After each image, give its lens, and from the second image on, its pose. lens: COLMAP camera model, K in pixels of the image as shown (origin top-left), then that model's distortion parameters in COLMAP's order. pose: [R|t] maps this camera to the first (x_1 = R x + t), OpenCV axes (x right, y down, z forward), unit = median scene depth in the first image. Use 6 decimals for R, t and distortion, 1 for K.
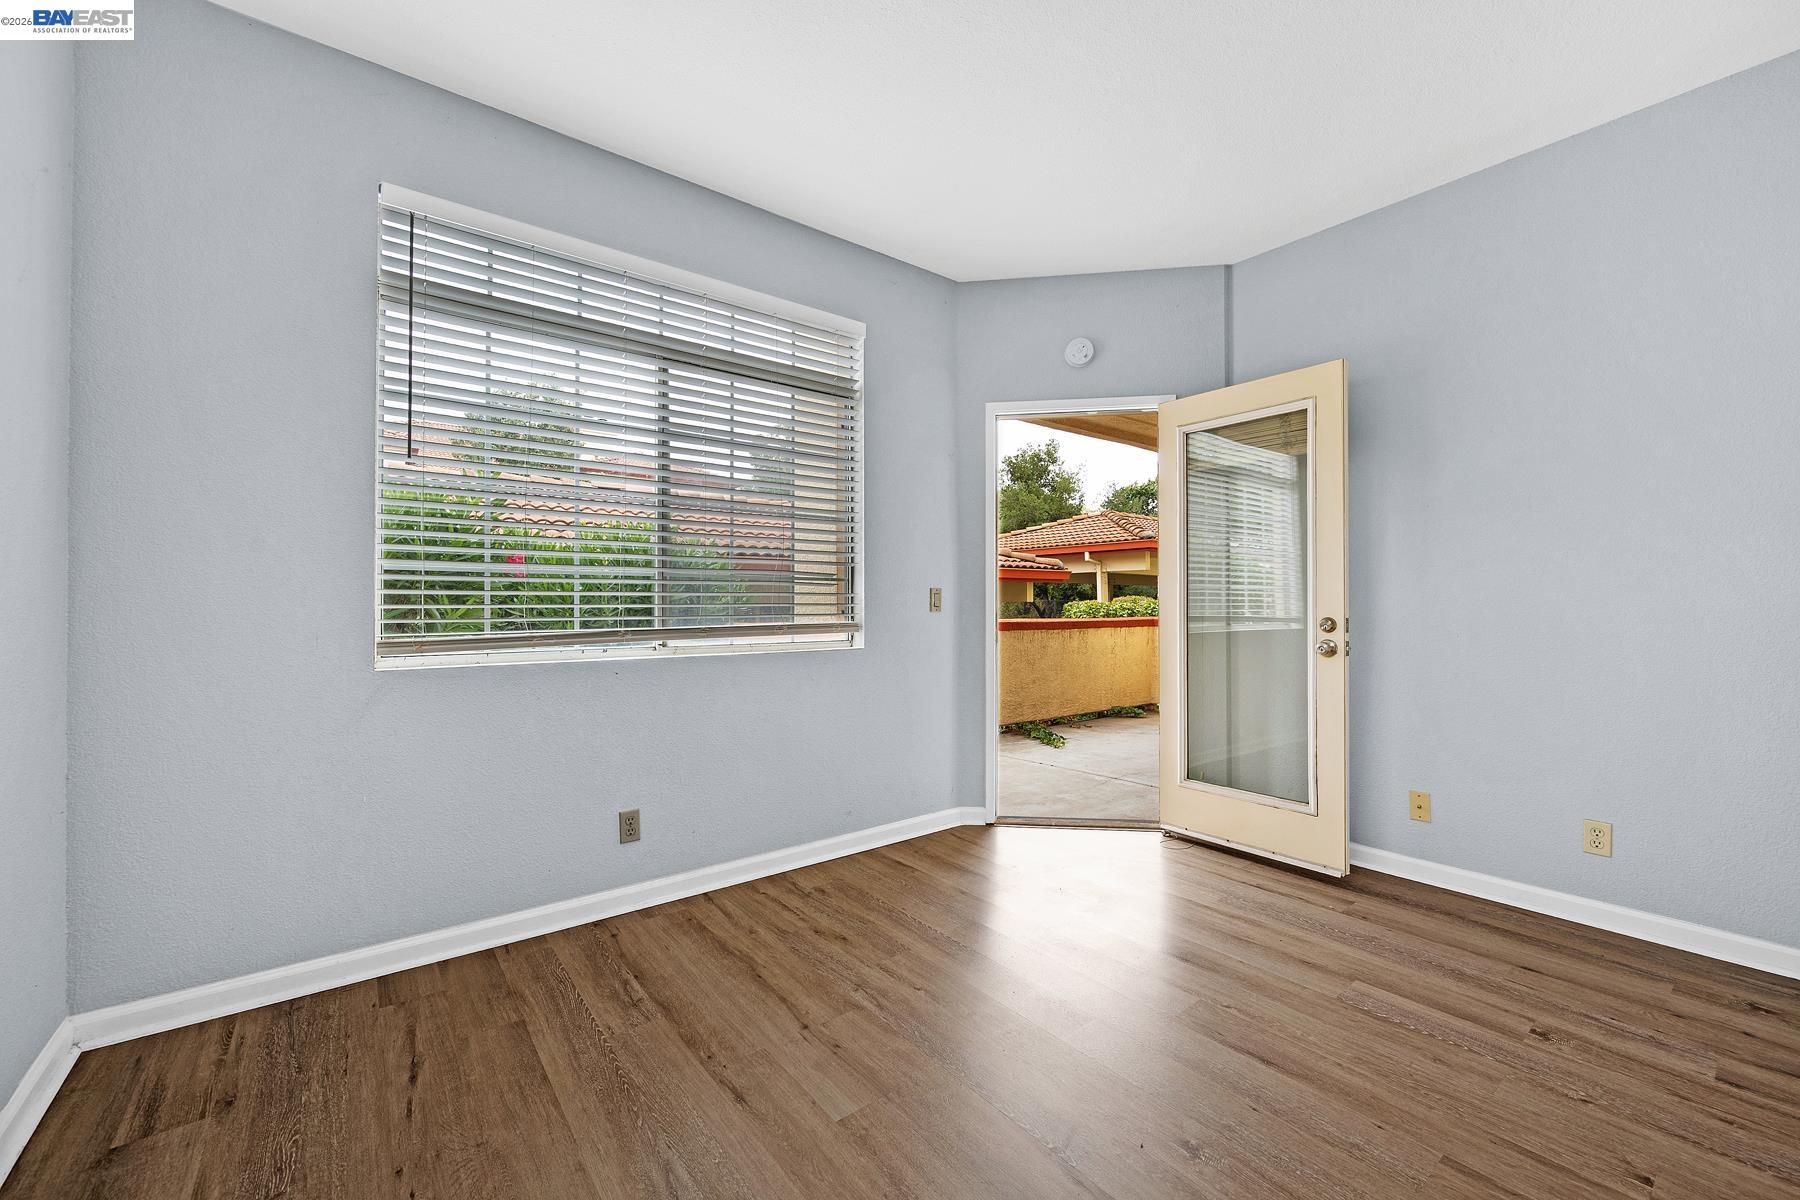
lens RADIAL K [[707.7, 0, 900.0], [0, 707.7, 600.0], [0, 0, 1]] dist [-0.002337, -0.000114]
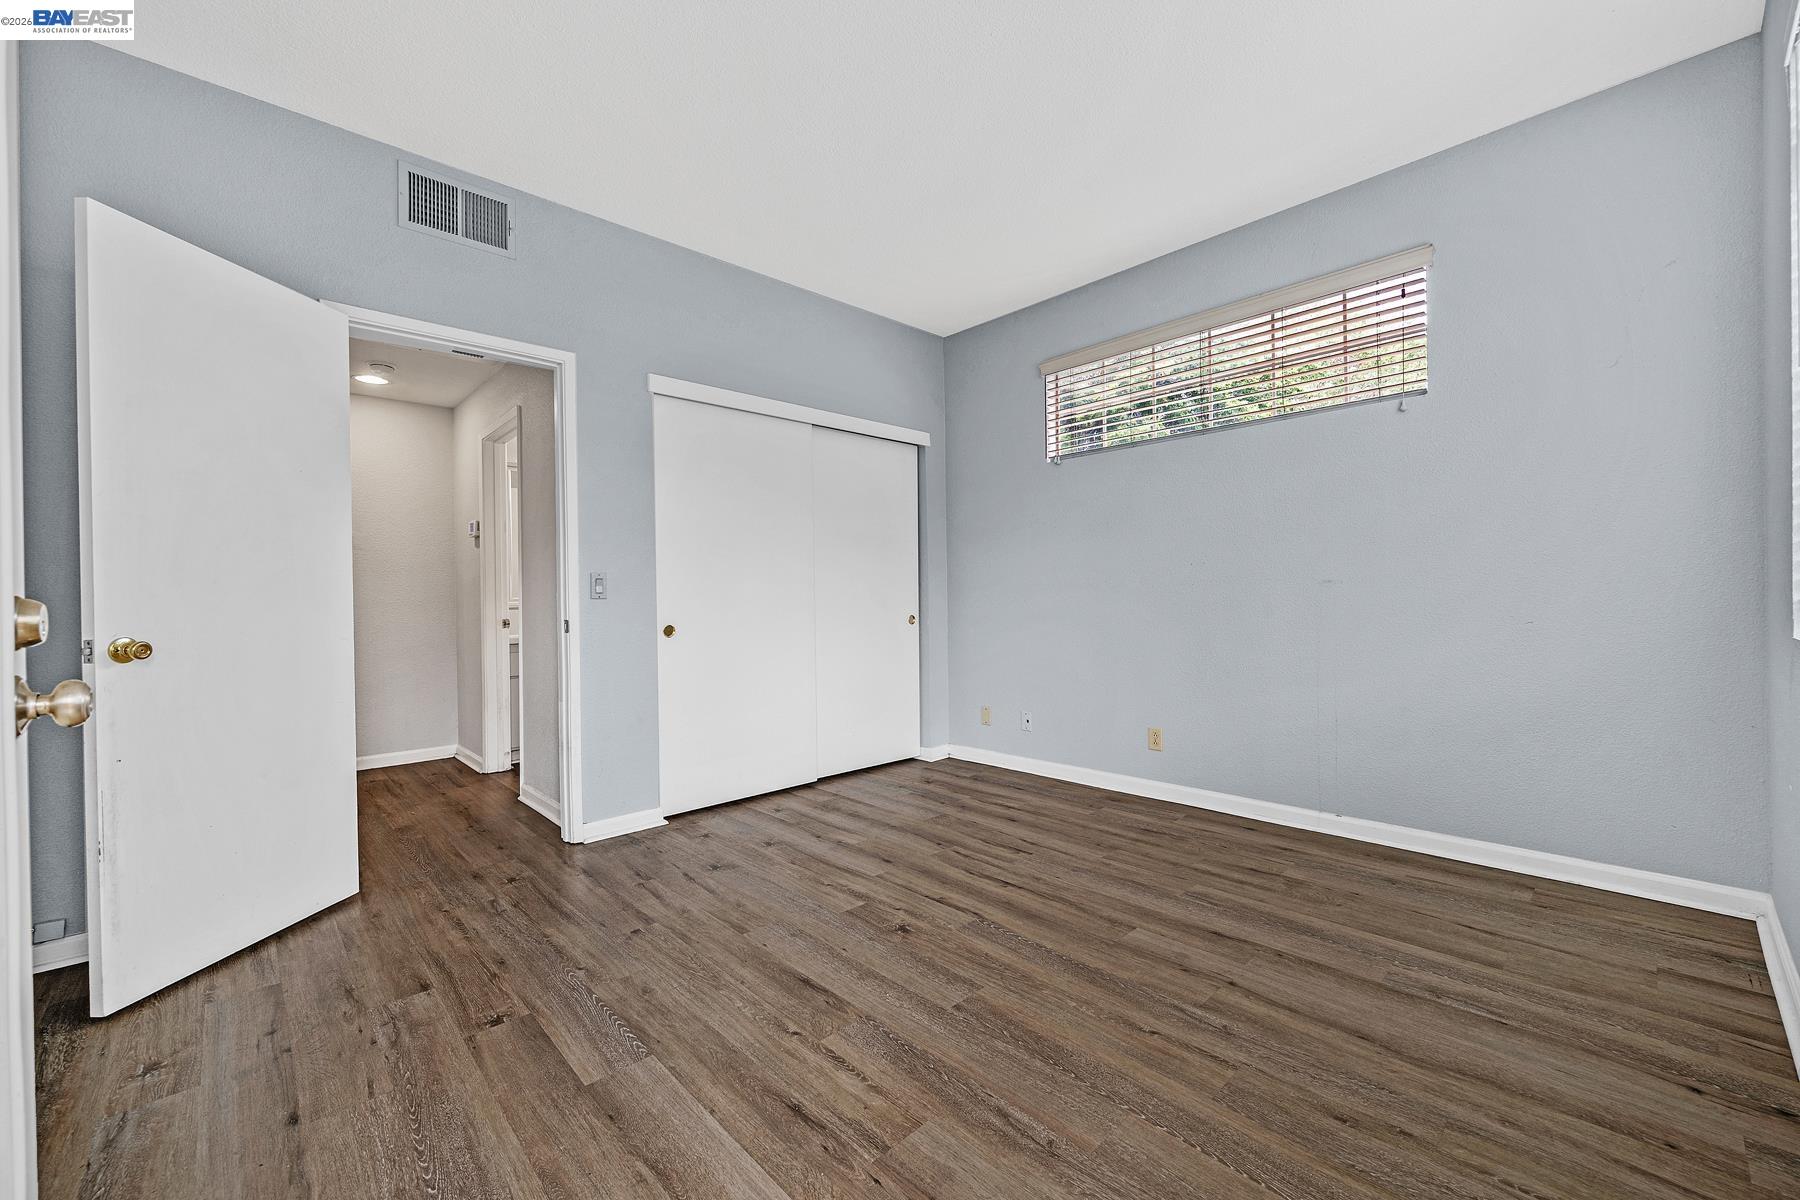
lens RADIAL K [[707.7, 0, 900.0], [0, 707.7, 600.0], [0, 0, 1]] dist [-0.002337, -0.000114]
pose [[-0.995217, 0.014824, -0.096555, 0.340184], [0.014946, 0.999888, -0.000543, 0.036692], [0.096537, -0.001983, -0.995327, 1.551867]]
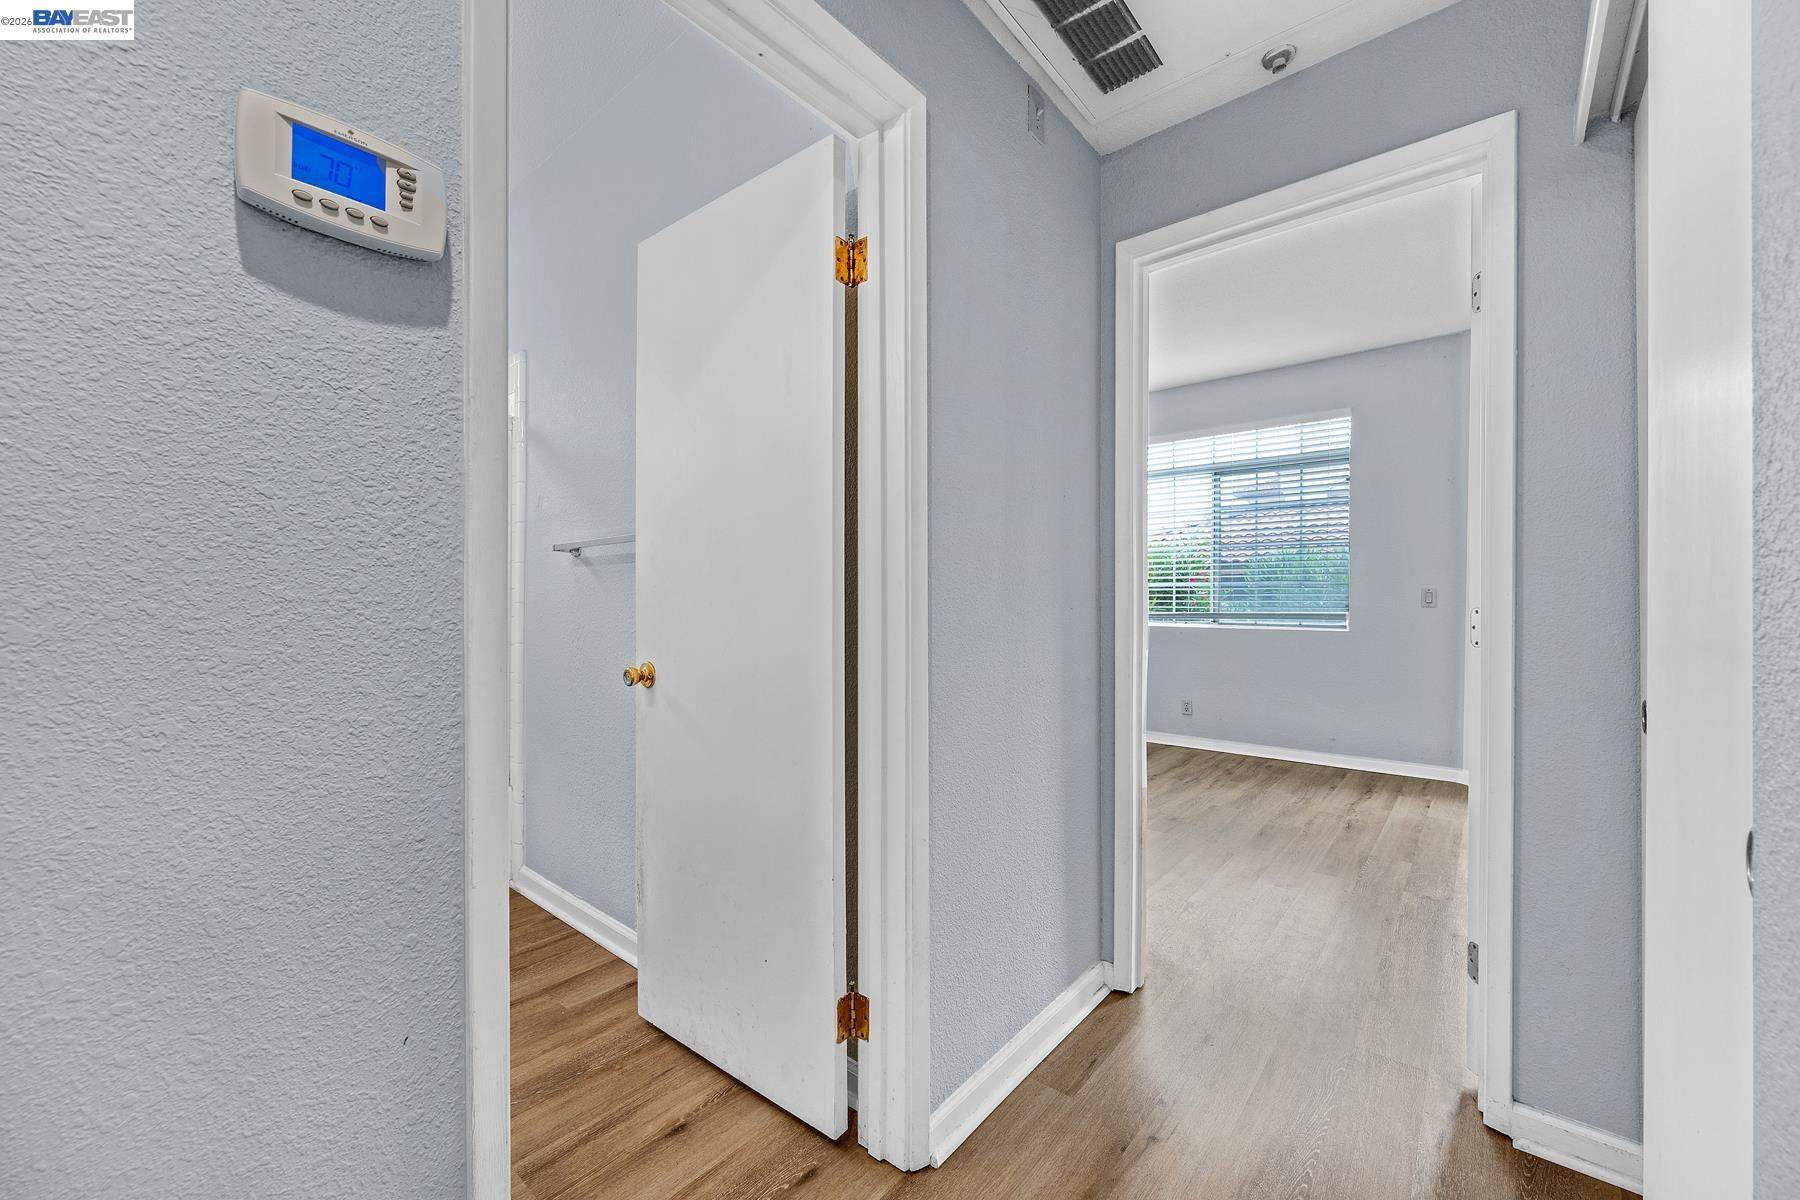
lens RADIAL K [[707.7, 0, 900.0], [0, 707.7, 600.0], [0, 0, 1]] dist [-0.002337, -0.000114]
pose [[0.202084, 0.001847, -0.979366, 1.621873], [-0.000712, 0.999998, 0.001739, 0.001778], [0.979368, 0.000346, 0.202085, -0.269815]]
